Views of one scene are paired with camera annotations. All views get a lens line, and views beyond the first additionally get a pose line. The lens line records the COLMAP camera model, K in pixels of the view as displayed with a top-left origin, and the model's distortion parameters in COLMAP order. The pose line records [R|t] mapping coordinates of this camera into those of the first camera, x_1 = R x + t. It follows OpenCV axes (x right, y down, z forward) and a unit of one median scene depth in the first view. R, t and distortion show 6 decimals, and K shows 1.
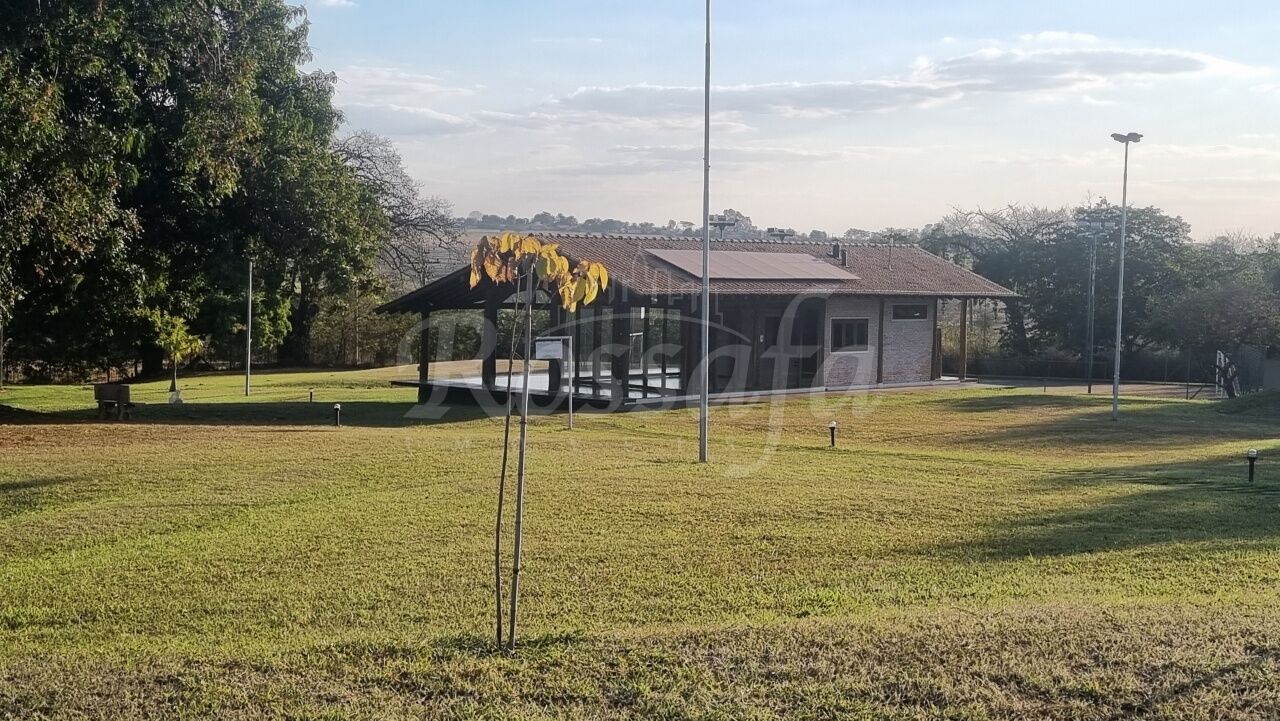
lens RADIAL K [[2435.3, 0, 639.1], [0, 2435.3, 360.1], [0, 0, 1]] dist [0.065041, -0.000586]
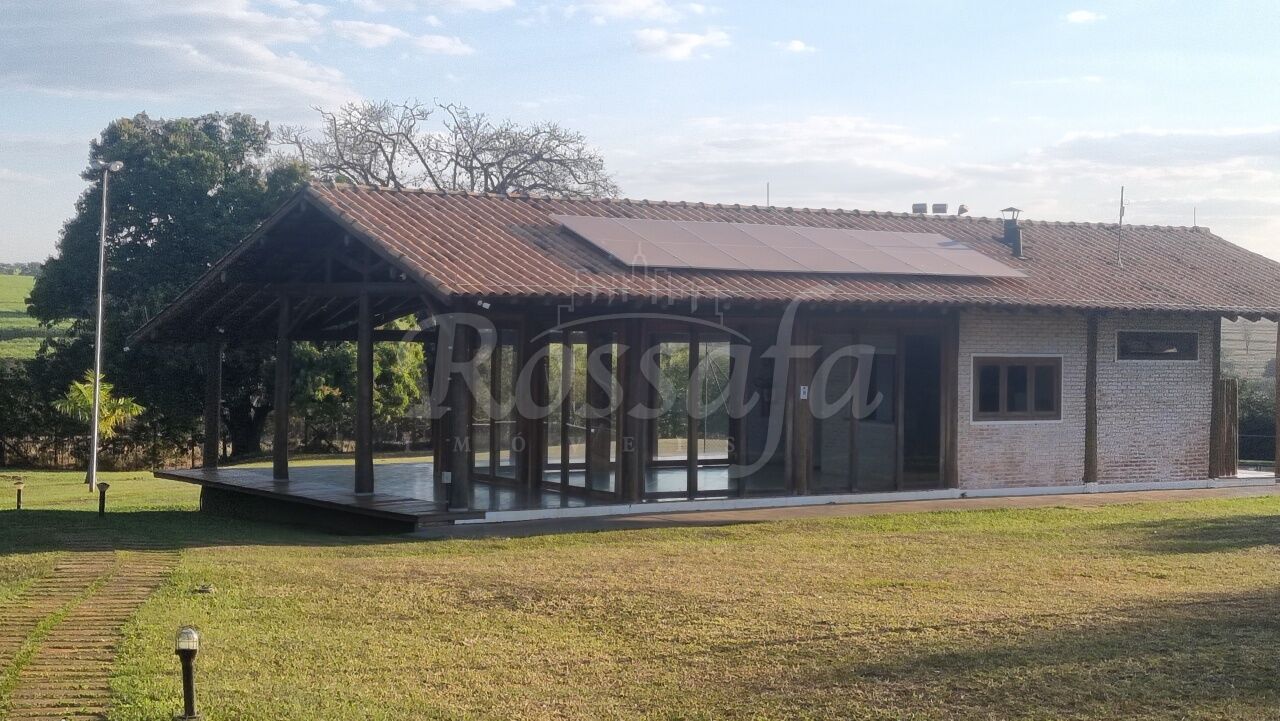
lens RADIAL K [[2435.3, 0, 639.1], [0, 2435.3, 360.1], [0, 0, 1]] dist [0.065041, -0.000586]
pose [[0.971760, -0.003187, -0.235951, 0.124898], [-0.005185, 0.999379, -0.034851, 0.001992], [0.235915, 0.035090, 0.971140, 0.461588]]
